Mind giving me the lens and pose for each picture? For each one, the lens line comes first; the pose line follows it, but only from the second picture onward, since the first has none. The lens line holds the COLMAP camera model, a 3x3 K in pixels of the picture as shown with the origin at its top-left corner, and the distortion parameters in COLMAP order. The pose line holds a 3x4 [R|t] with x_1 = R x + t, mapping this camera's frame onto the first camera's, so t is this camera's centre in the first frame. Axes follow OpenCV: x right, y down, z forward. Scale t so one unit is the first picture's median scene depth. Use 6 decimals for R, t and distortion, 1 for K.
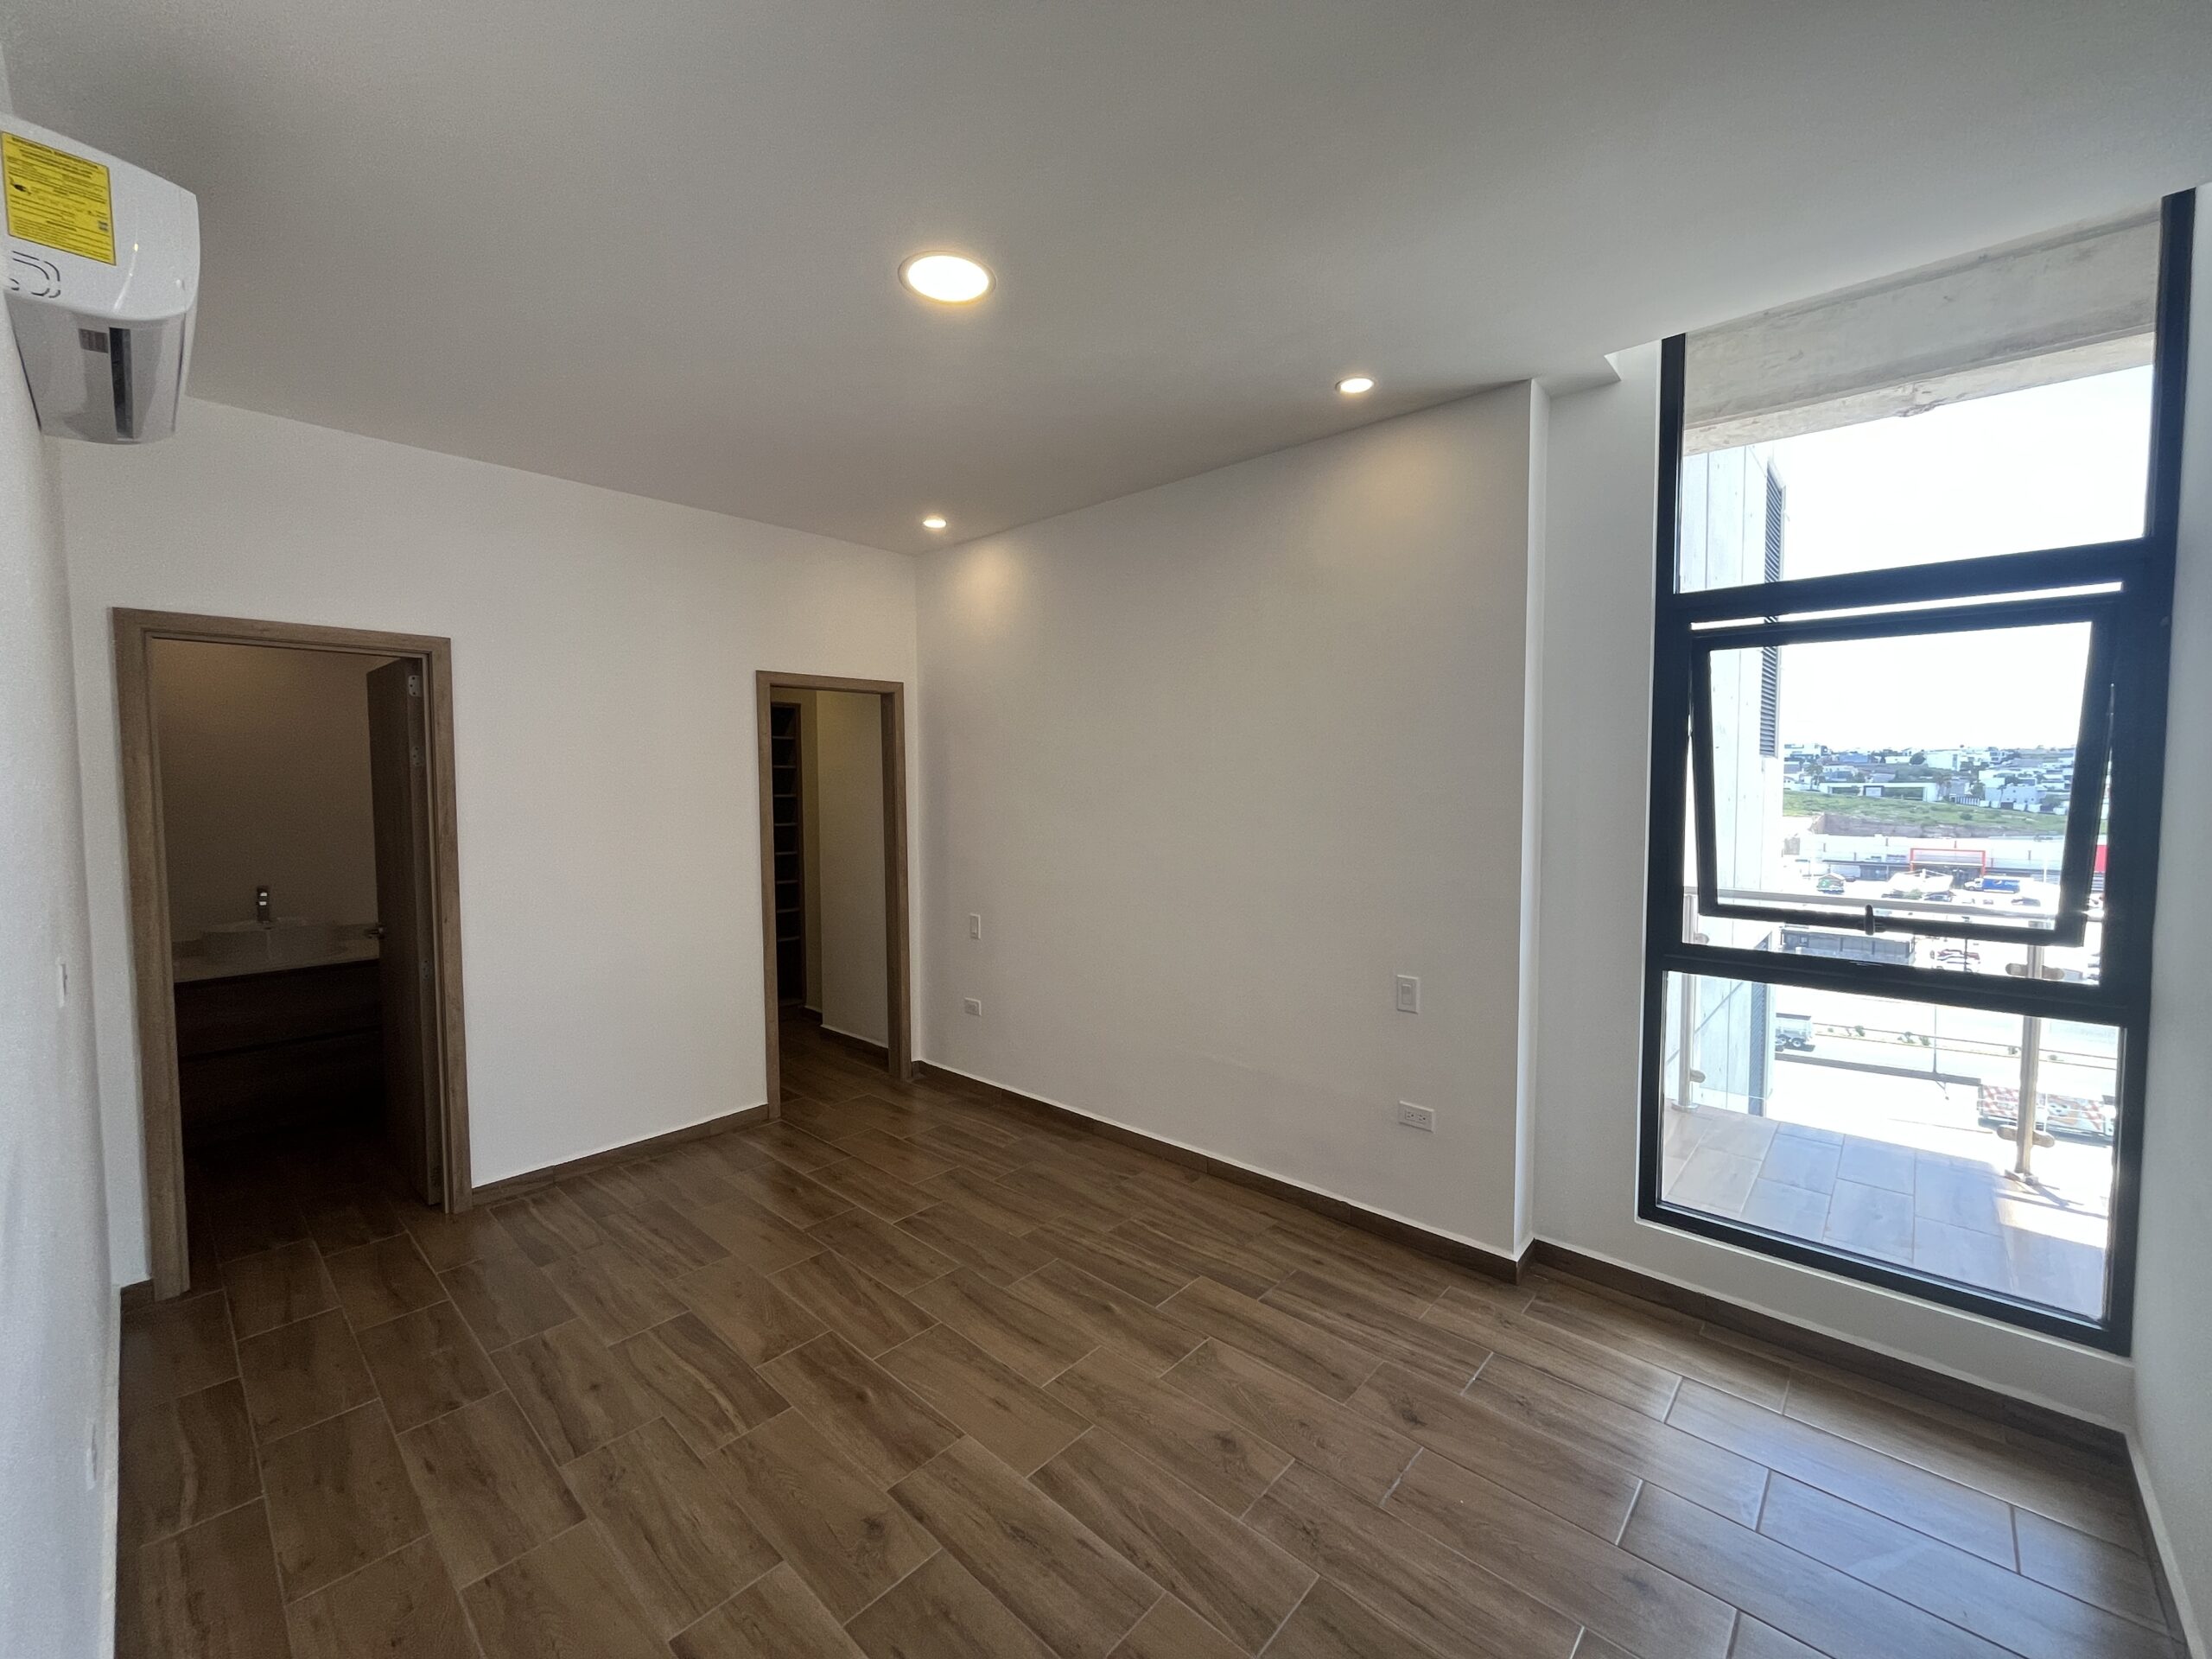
lens RADIAL K [[901.2, 0, 1109.7], [0, 901.2, 825.9], [0, 0, 1]] dist [0.001466, 0.000068]
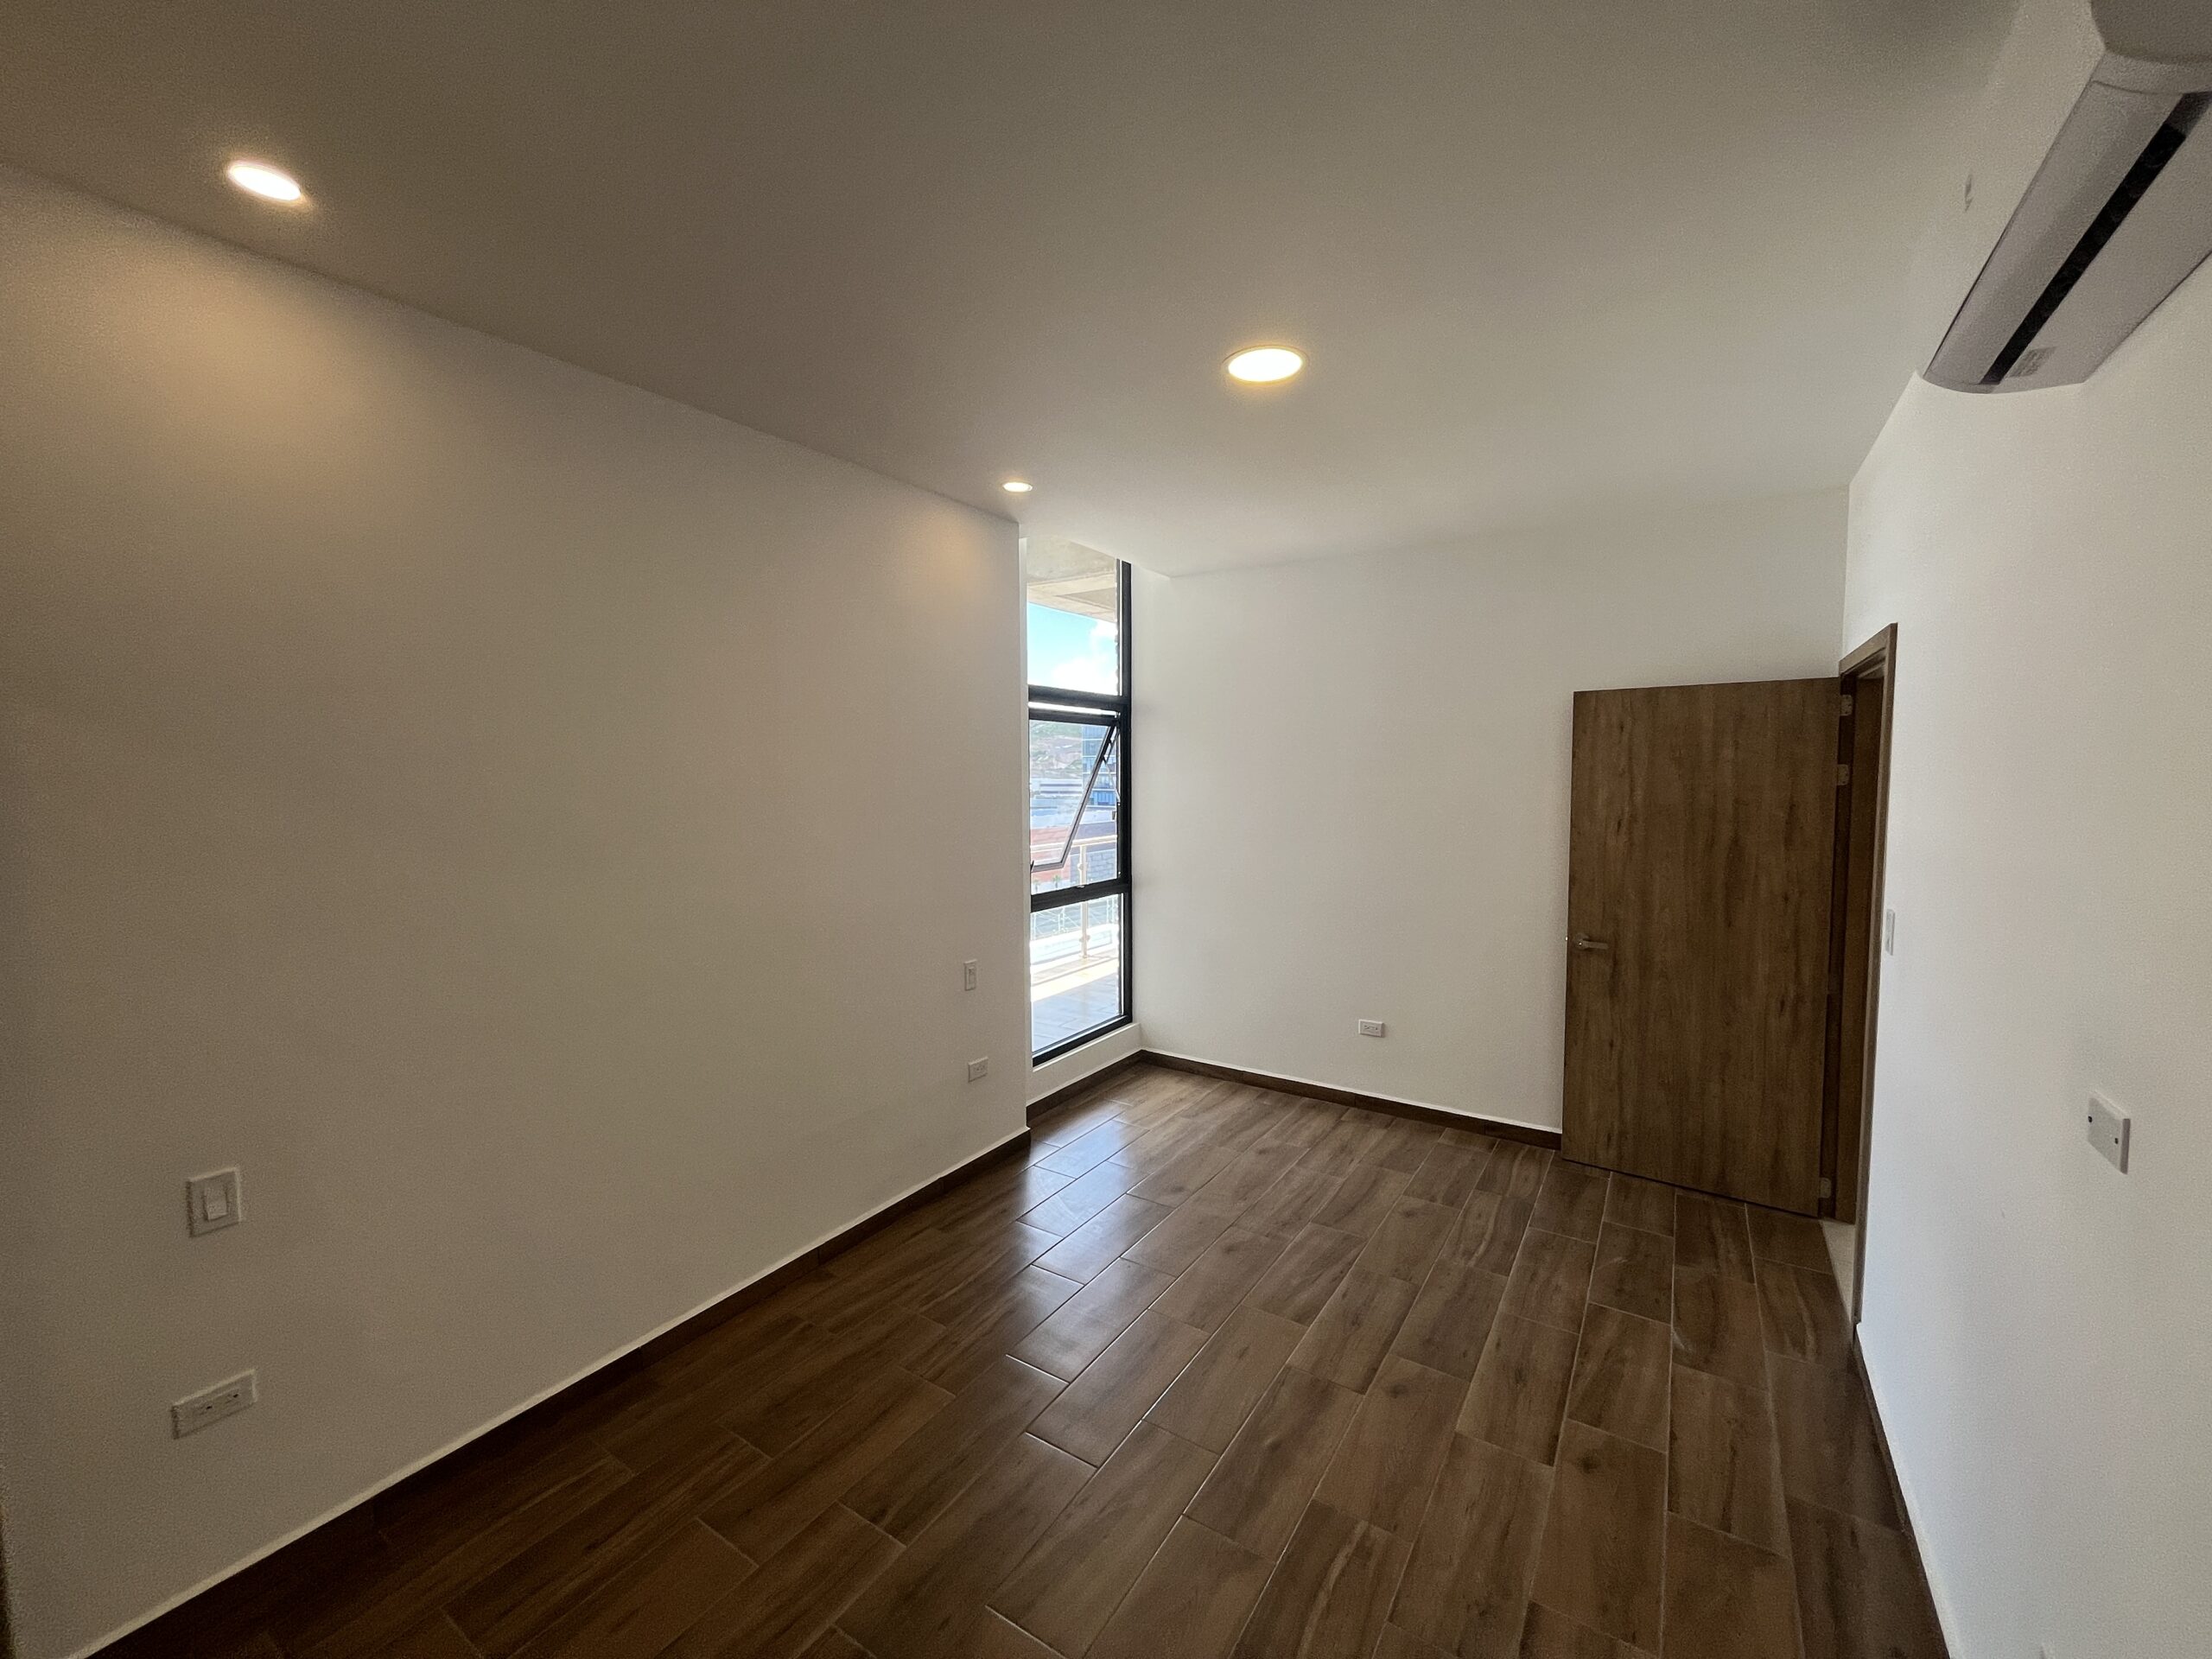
lens RADIAL K [[901.2, 0, 1109.7], [0, 901.2, 825.9], [0, 0, 1]] dist [0.001466, 0.000068]
pose [[-0.169936, -0.059291, 0.983670, -1.238677], [0.051439, 0.996294, 0.068938, -0.127446], [-0.984112, 0.062314, -0.166256, 1.370475]]
